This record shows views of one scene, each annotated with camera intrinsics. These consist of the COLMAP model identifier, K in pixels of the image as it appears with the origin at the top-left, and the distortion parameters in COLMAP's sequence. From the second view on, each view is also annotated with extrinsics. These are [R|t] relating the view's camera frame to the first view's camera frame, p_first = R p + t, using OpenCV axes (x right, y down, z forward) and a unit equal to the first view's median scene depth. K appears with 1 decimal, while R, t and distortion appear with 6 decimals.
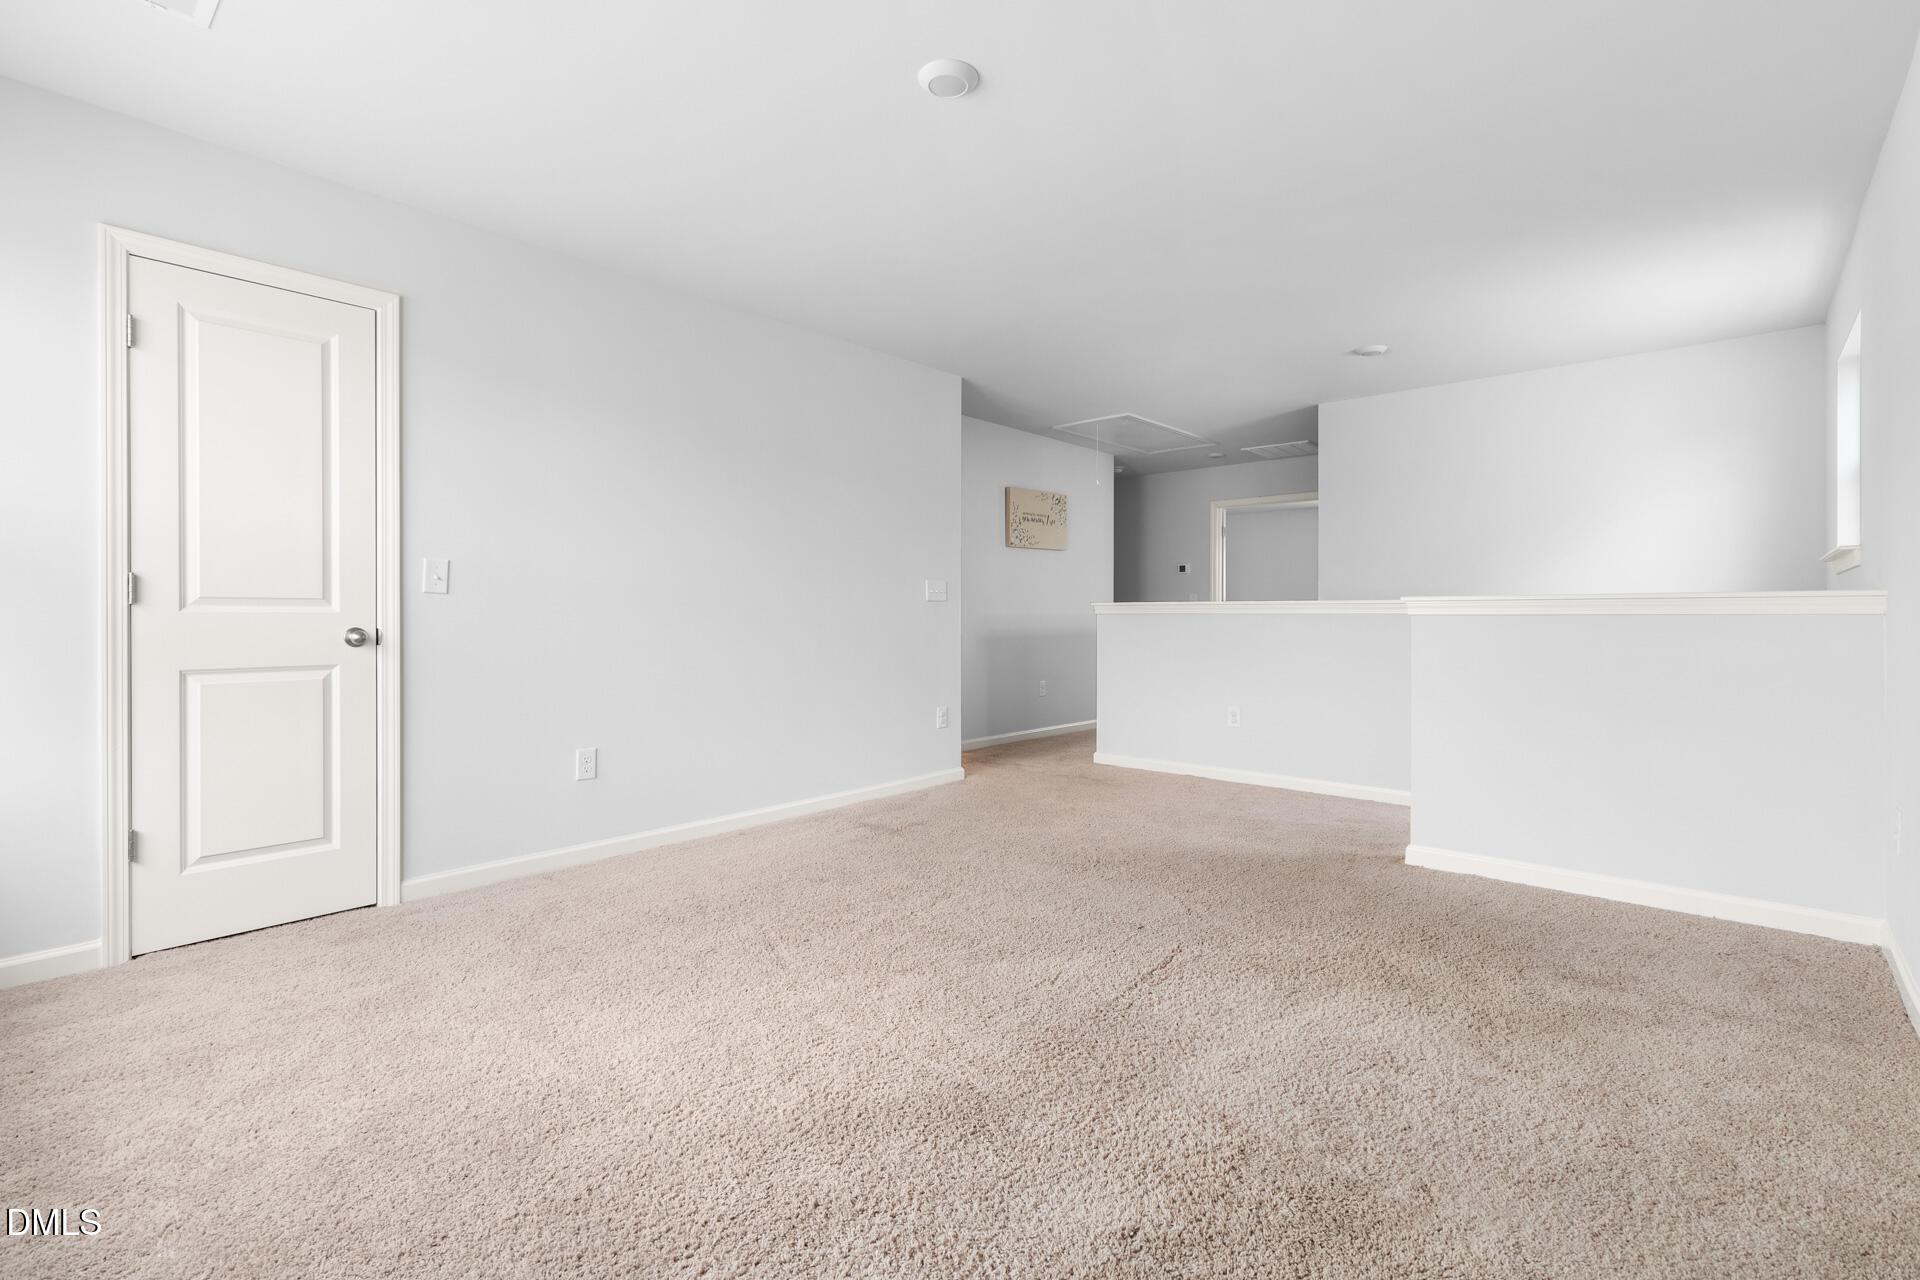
lens RADIAL K [[858.4, 0, 966.2], [0, 858.4, 623.7], [0, 0, 1]] dist [-0.000674, -0.000066]
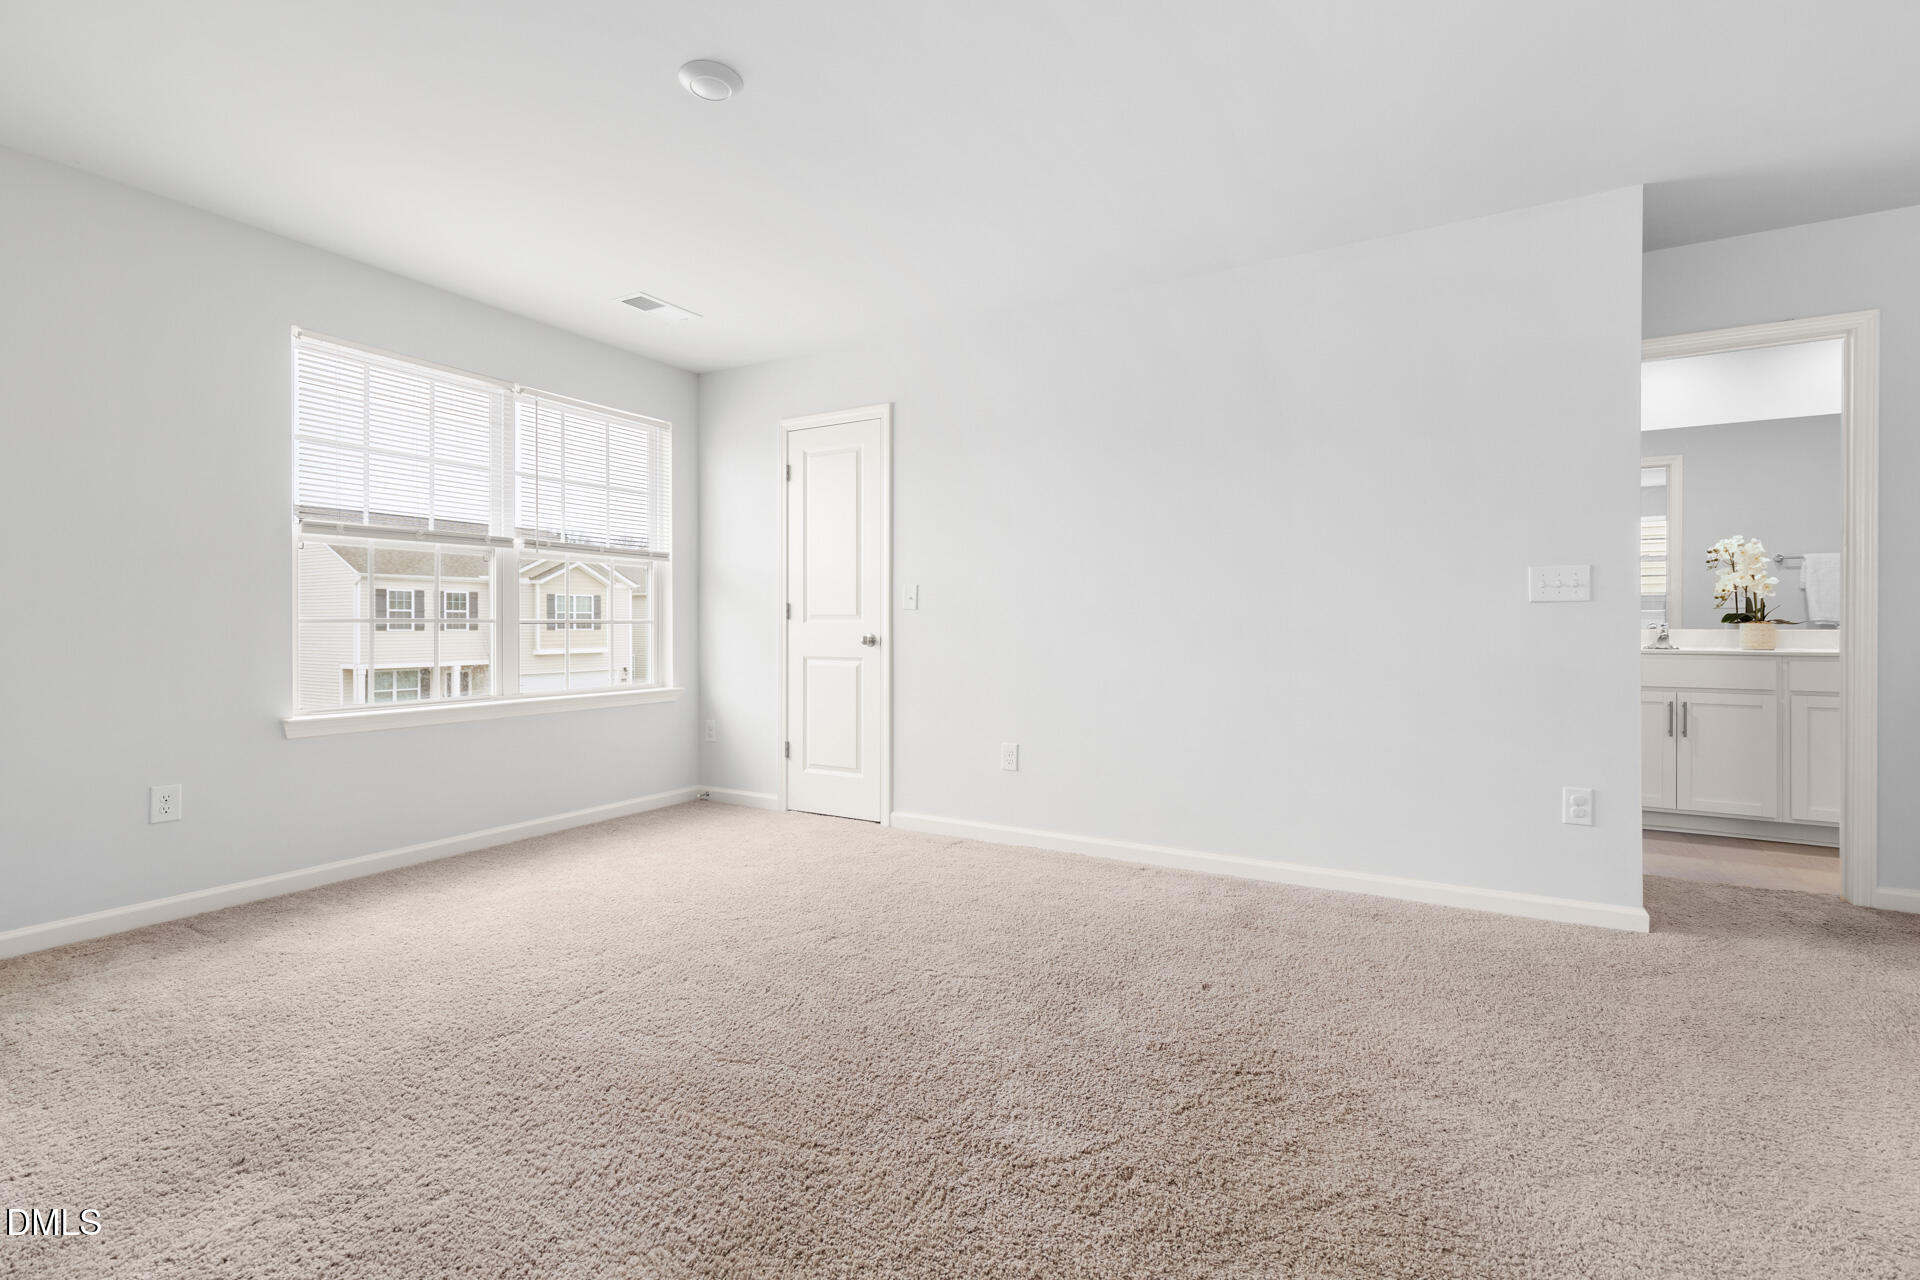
lens RADIAL K [[858.4, 0, 966.2], [0, 858.4, 623.7], [0, 0, 1]] dist [-0.000674, -0.000066]
pose [[0.196089, -0.000694, -0.980586, 0.780440], [-0.009161, 0.999955, -0.002539, -0.010231], [0.980543, 0.009481, 0.196074, 0.853949]]
